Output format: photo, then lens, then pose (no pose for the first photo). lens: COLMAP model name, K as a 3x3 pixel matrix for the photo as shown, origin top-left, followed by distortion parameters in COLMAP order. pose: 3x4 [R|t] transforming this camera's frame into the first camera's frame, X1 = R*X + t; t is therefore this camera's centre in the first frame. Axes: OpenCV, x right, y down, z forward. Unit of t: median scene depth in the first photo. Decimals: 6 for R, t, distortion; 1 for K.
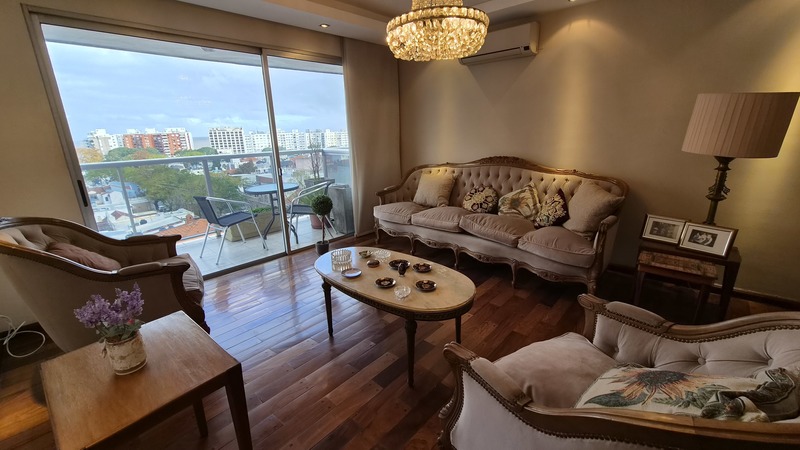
lens RADIAL K [[322.5, 0, 400.0], [0, 322.5, 225.0], [0, 0, 1]] dist [-0.001341, -0.000249]
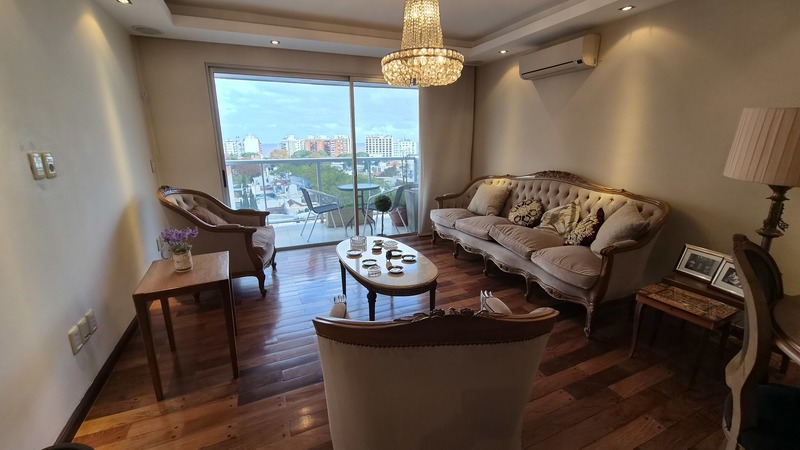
lens RADIAL K [[322.5, 0, 400.0], [0, 322.5, 225.0], [0, 0, 1]] dist [-0.001341, -0.000249]
pose [[0.917227, 0.118803, -0.380238, 0.312388], [-0.128385, 0.991724, 0.000163, 0.010337], [0.377111, 0.048668, 0.924889, -0.079404]]
